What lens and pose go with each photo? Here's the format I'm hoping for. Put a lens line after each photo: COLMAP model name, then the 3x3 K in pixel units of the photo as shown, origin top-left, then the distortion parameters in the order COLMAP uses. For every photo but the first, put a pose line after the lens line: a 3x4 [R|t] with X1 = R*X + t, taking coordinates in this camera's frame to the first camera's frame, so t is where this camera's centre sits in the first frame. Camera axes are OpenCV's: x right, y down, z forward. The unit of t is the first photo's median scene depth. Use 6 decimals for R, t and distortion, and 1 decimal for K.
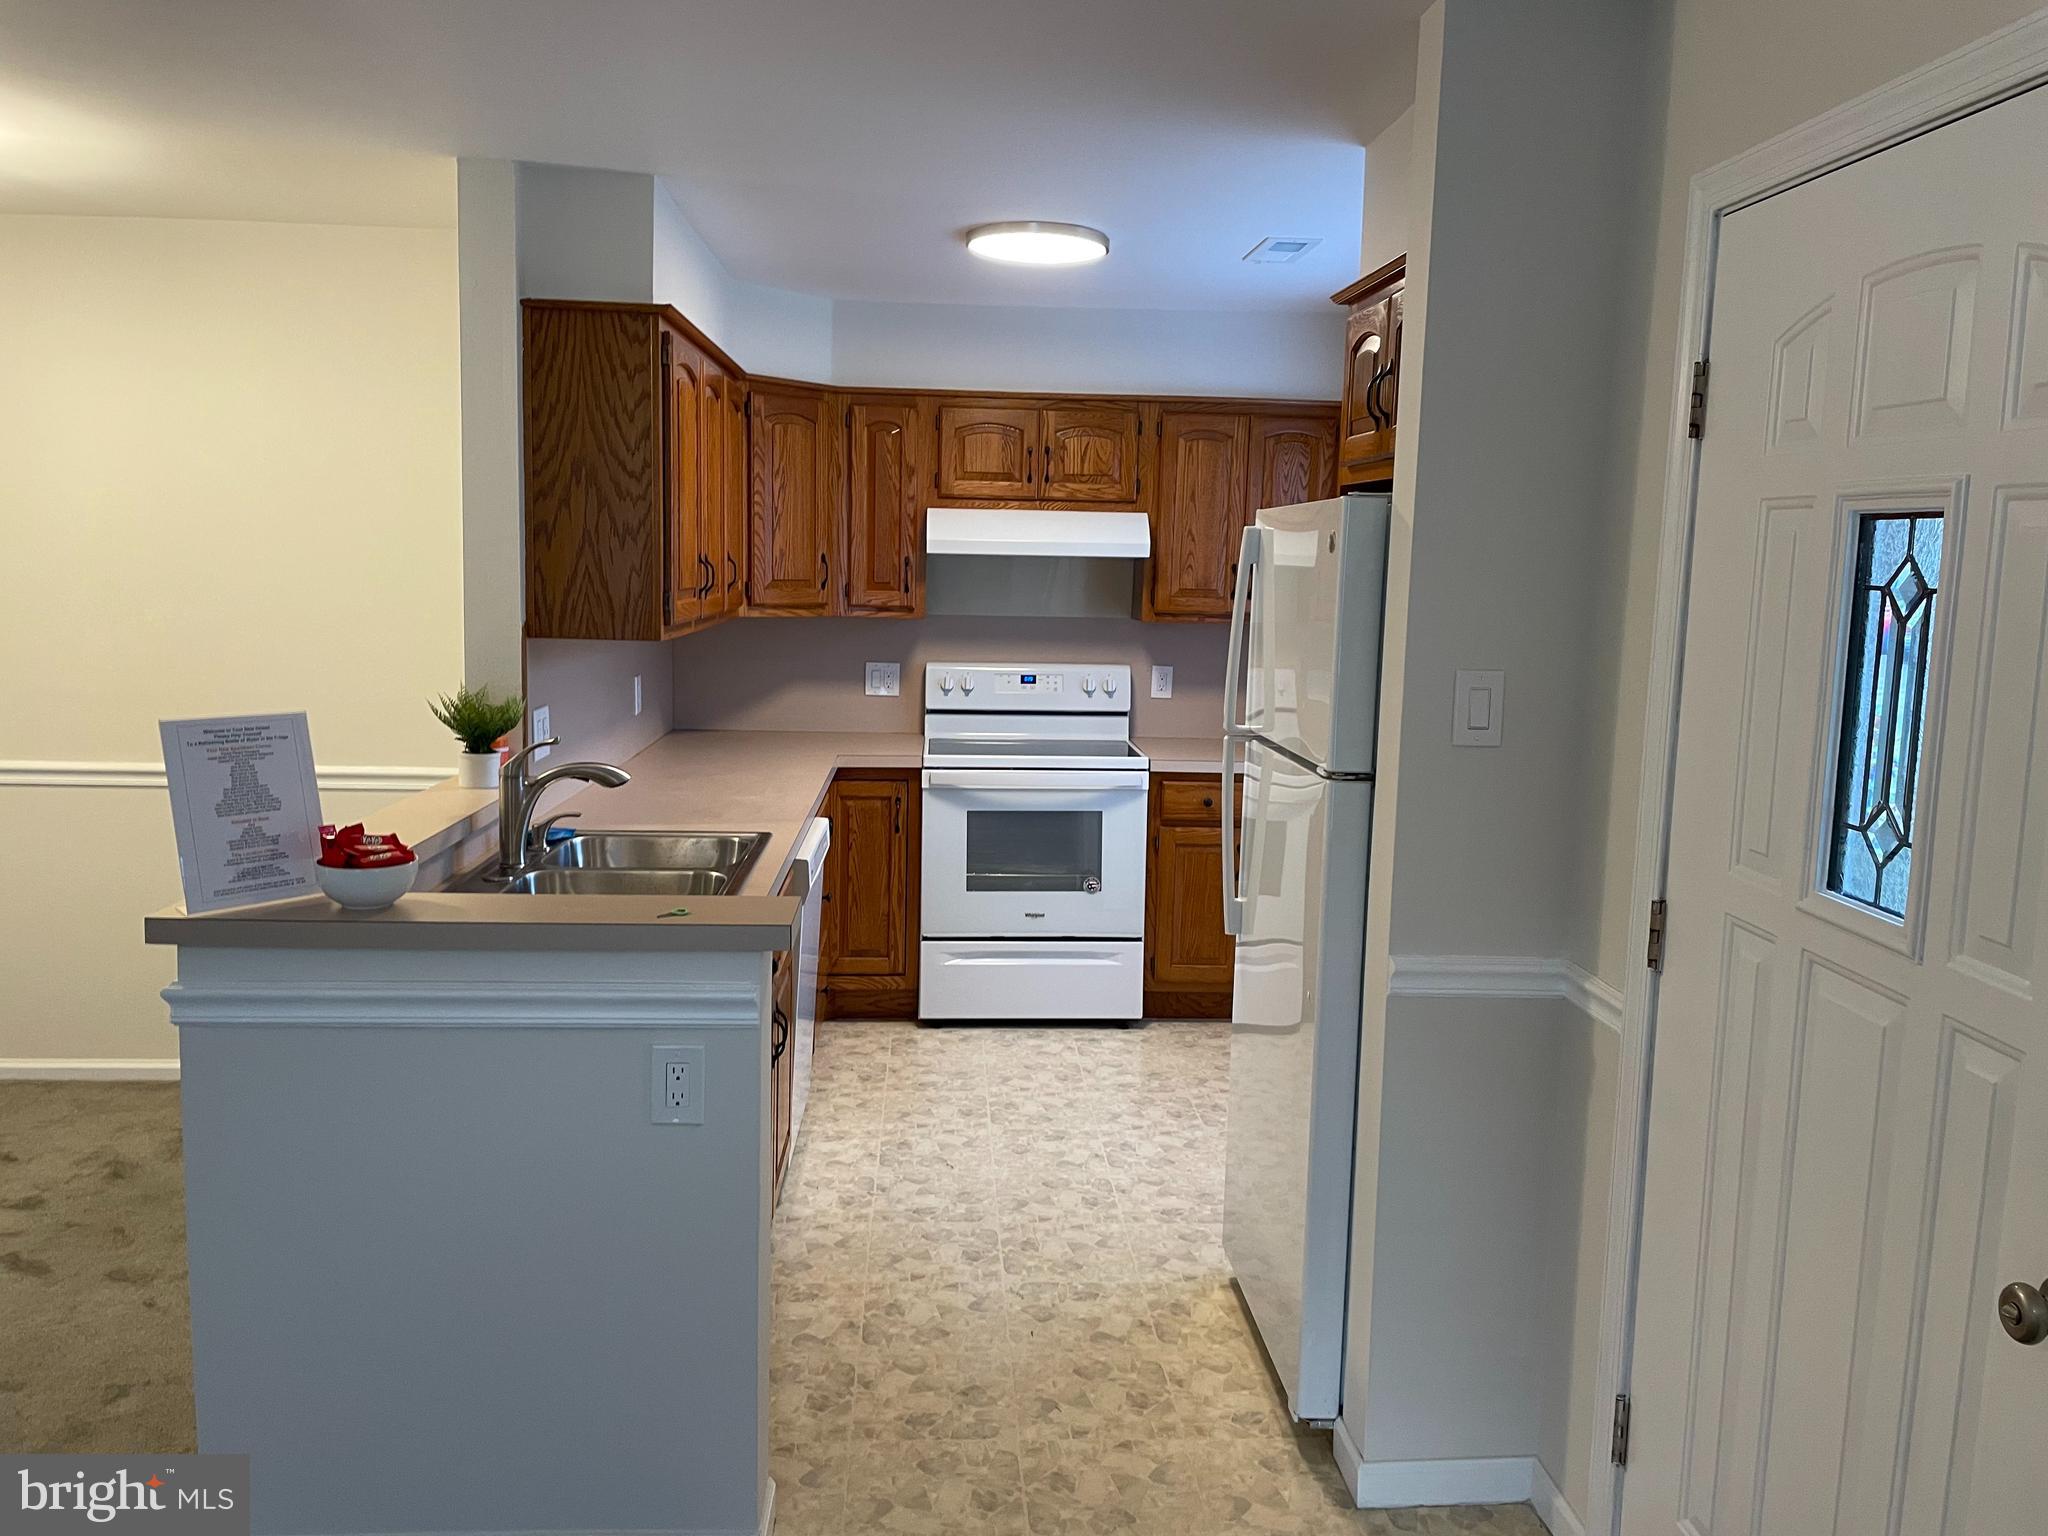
lens RADIAL K [[1565.2, 0, 1019.7], [0, 1565.2, 747.9], [0, 0, 1]] dist [0.070704, -0.090033]
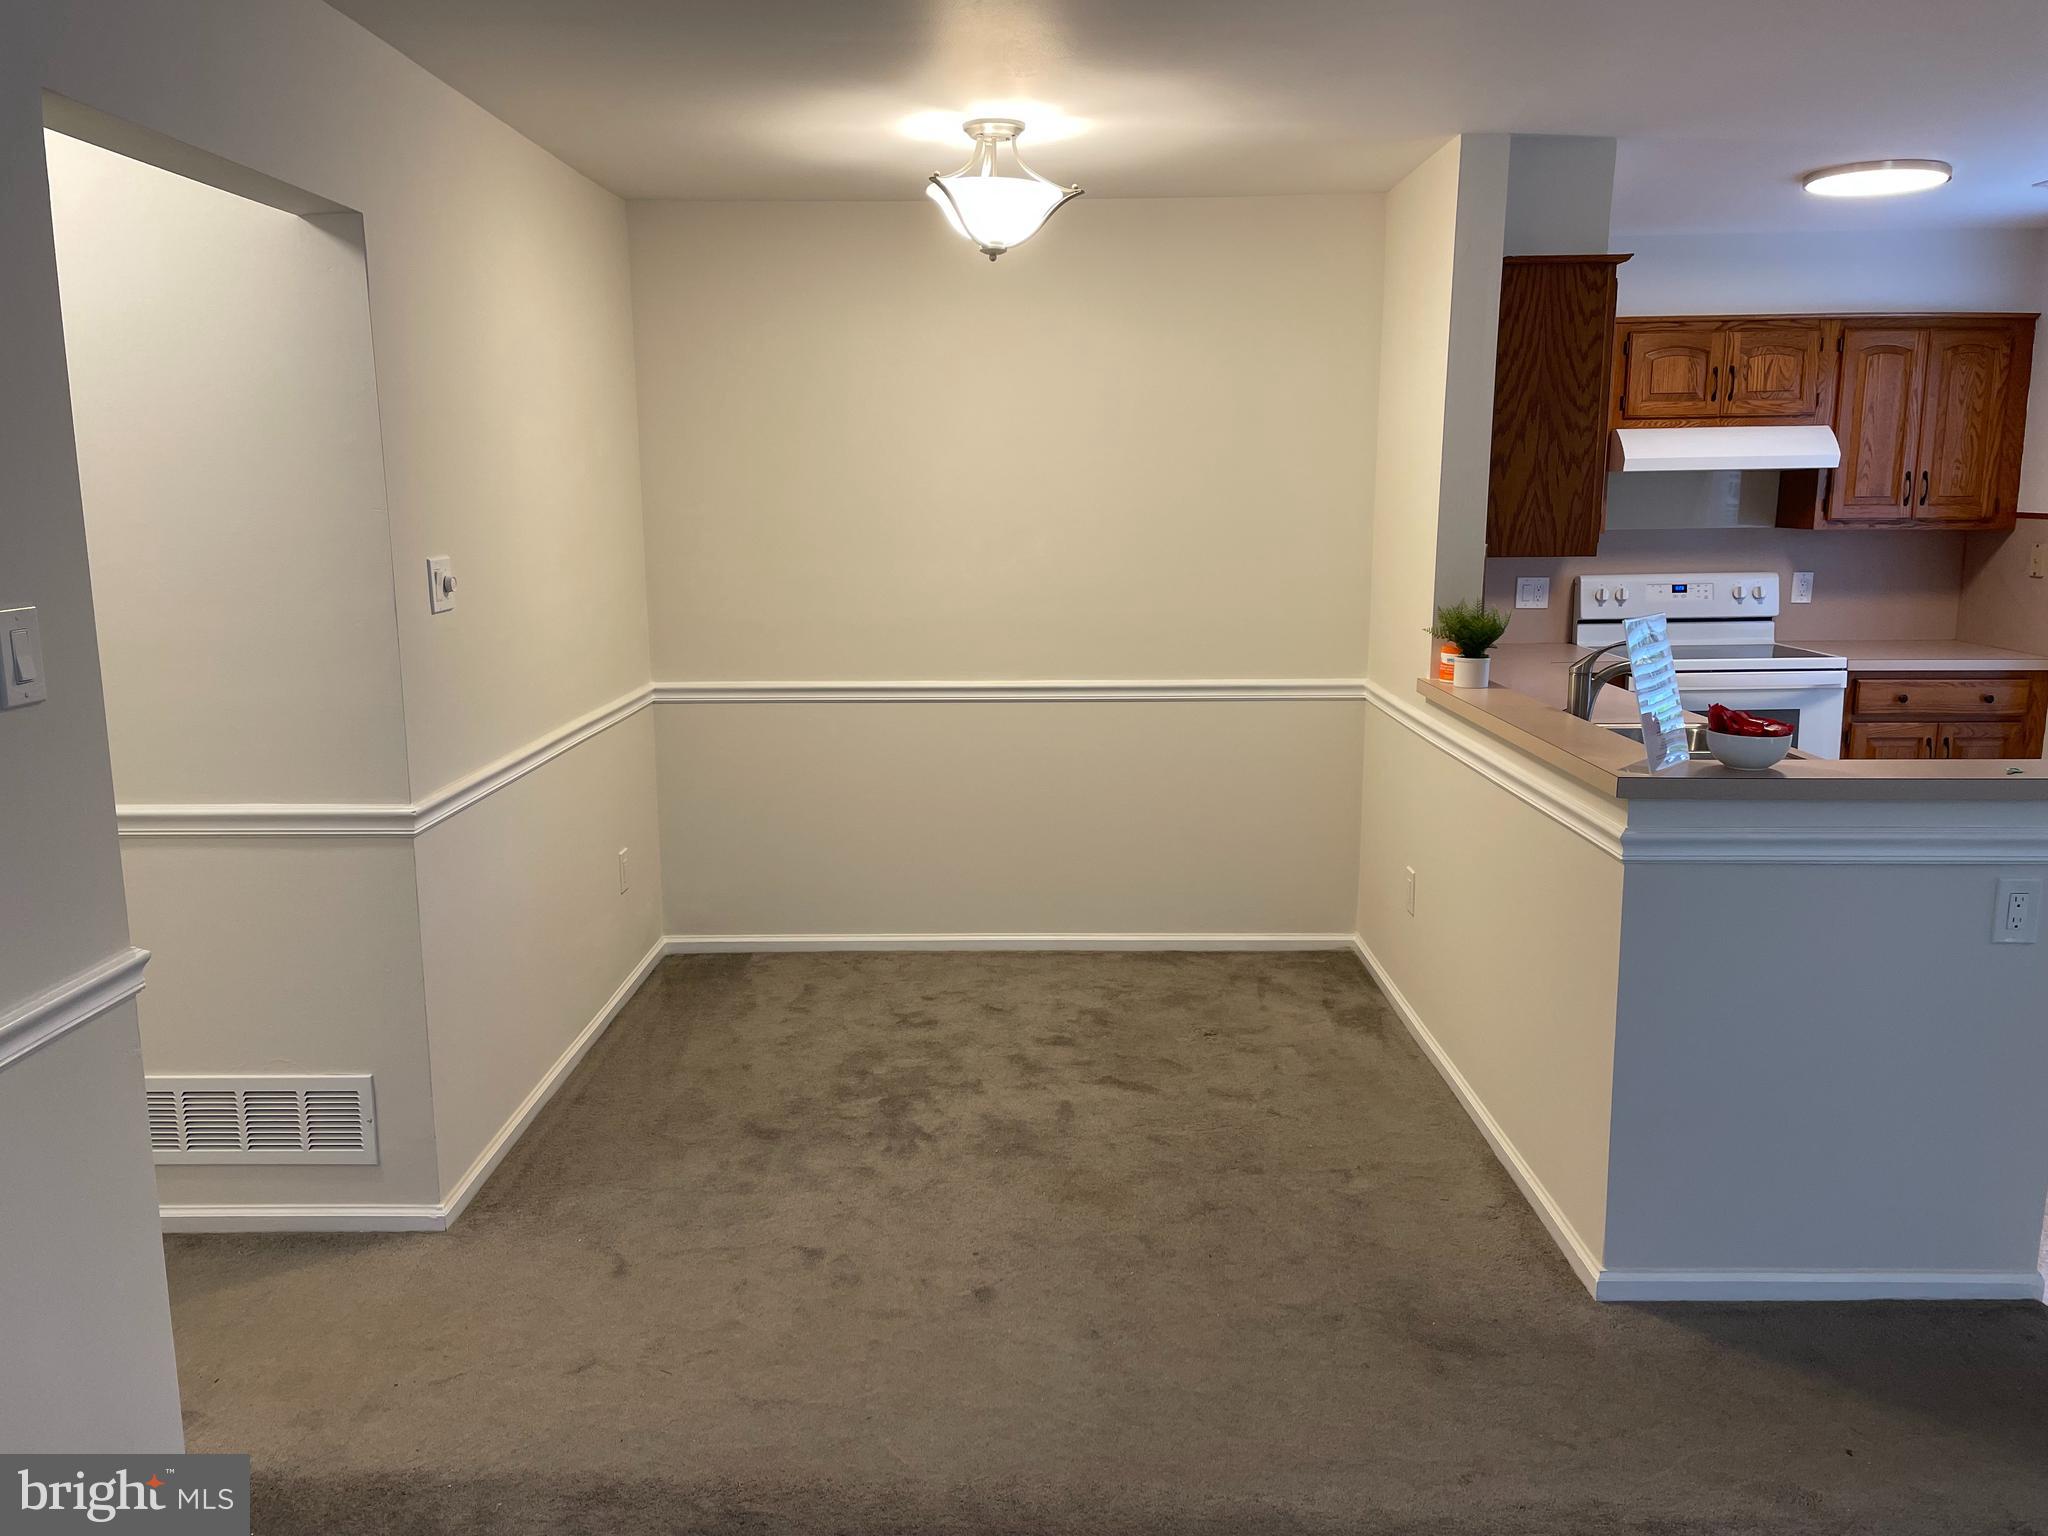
lens RADIAL K [[1565.2, 0, 983.3], [0, 1565.2, 763.8], [0, 0, 1]] dist [0.070704, -0.090033]
pose [[0.995883, -0.017436, -0.088955, -0.408186], [0.022296, 0.998295, 0.053937, 0.007282], [0.087863, -0.055699, 0.994574, -0.129096]]
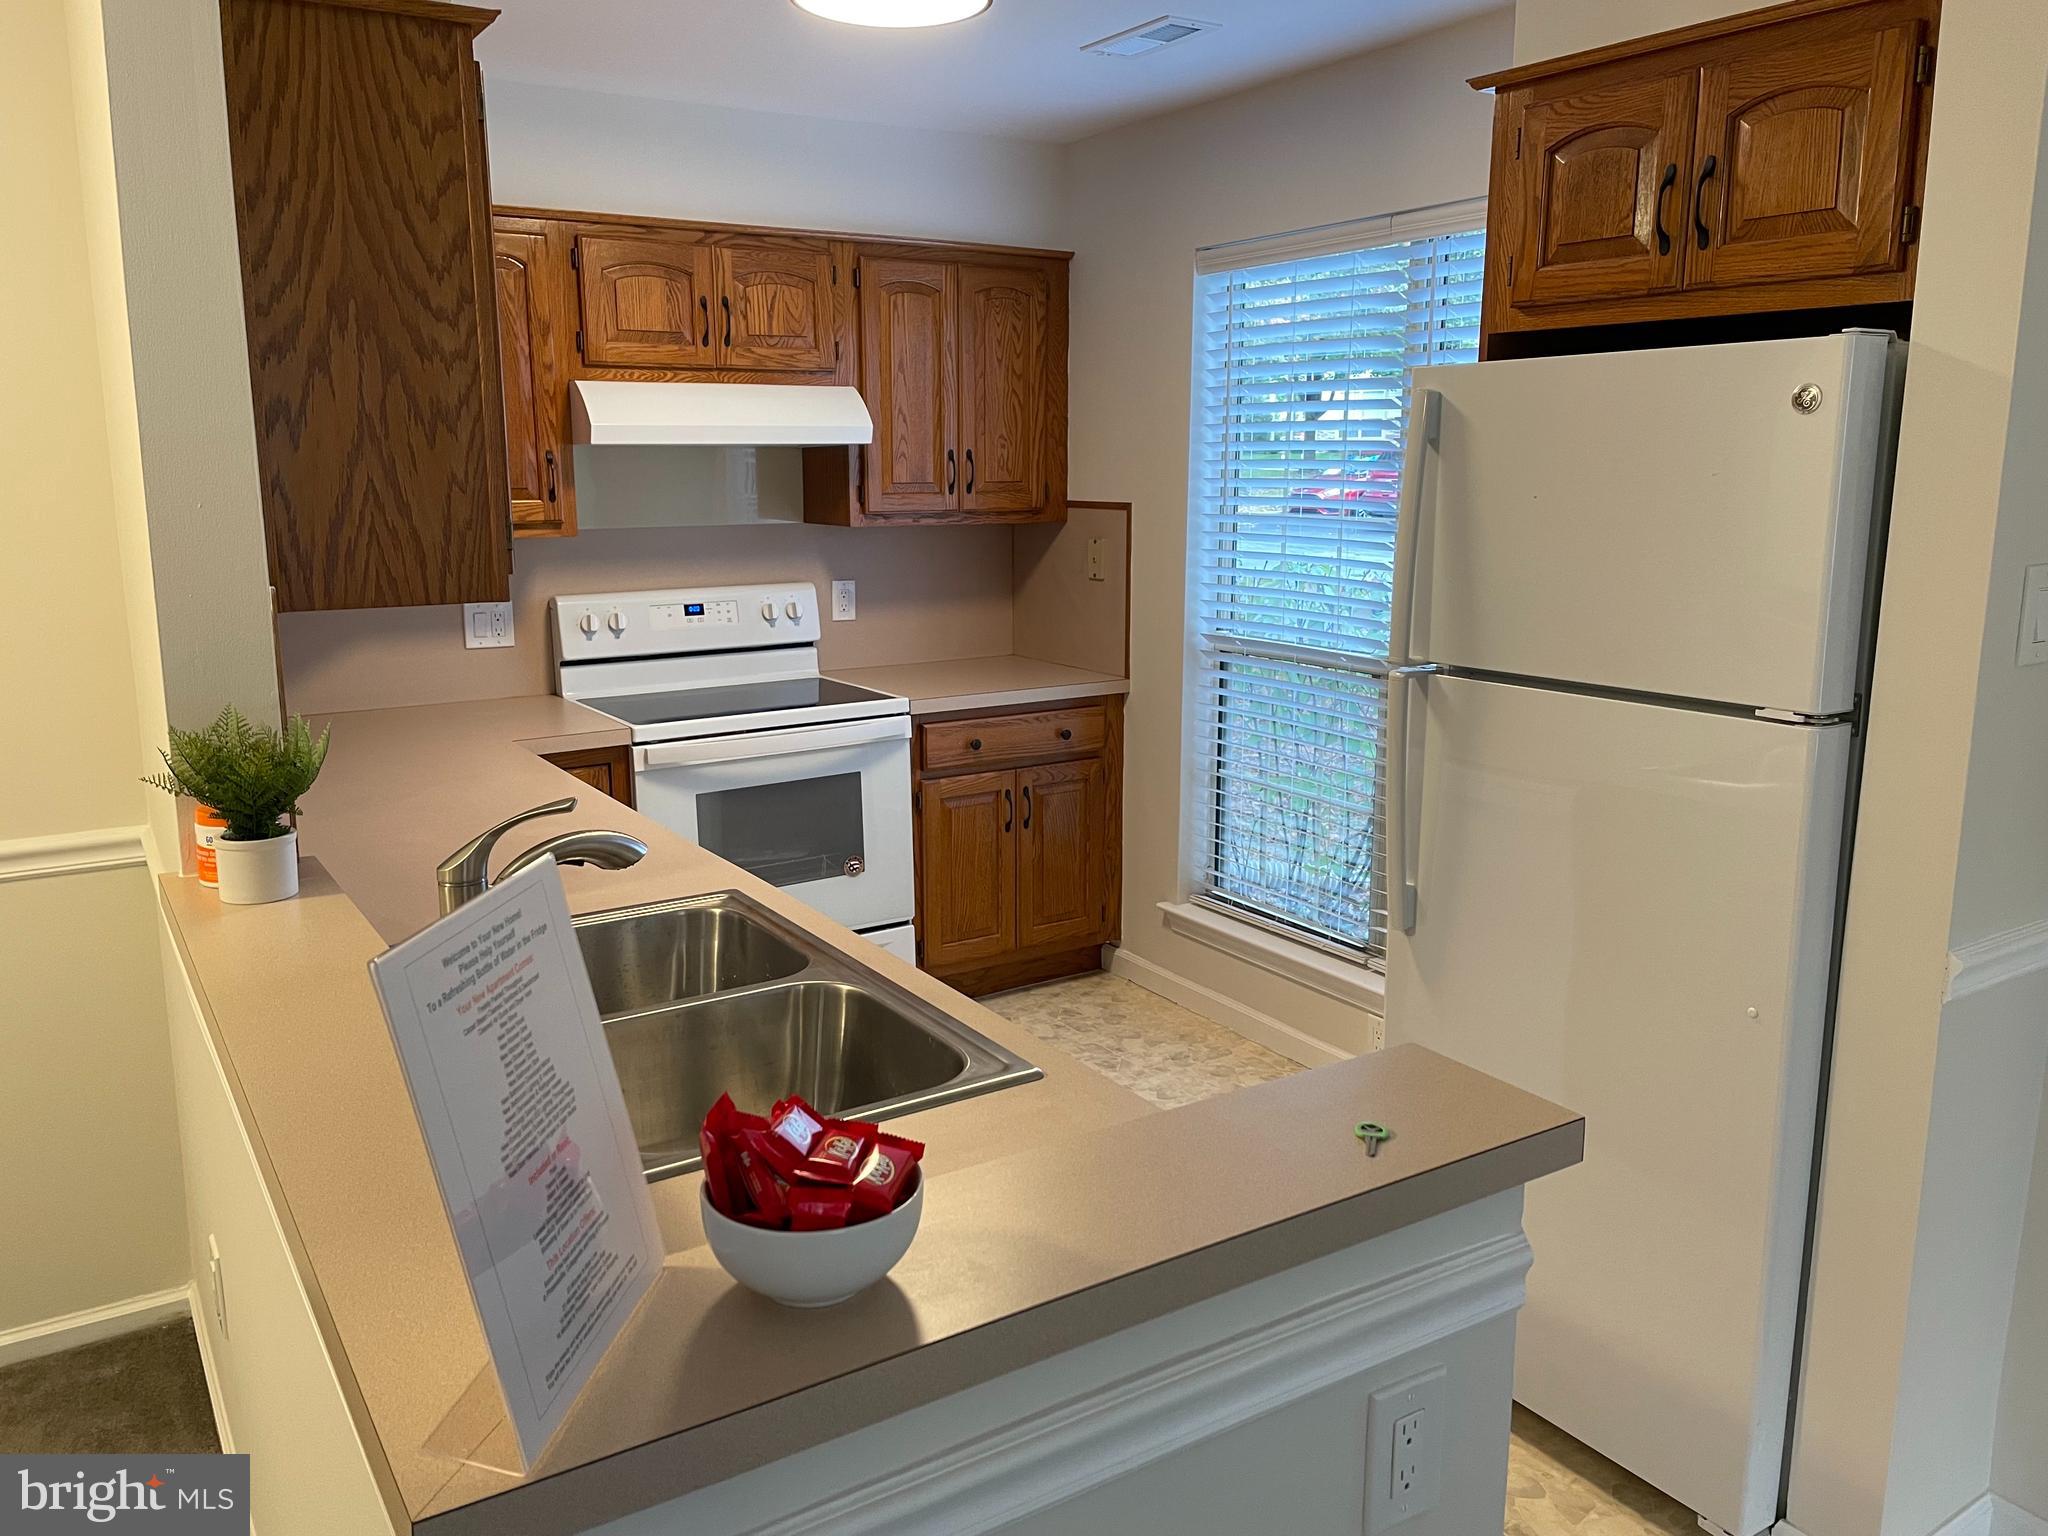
lens RADIAL K [[1565.2, 0, 1022.3], [0, 1565.2, 747.3], [0, 0, 1]] dist [0.070704, -0.090033]
pose [[0.870271, -0.118607, 0.478080, -0.251618], [0.085114, 0.992187, 0.091215, -0.036507], [-0.485163, -0.038690, 0.873567, 0.273588]]
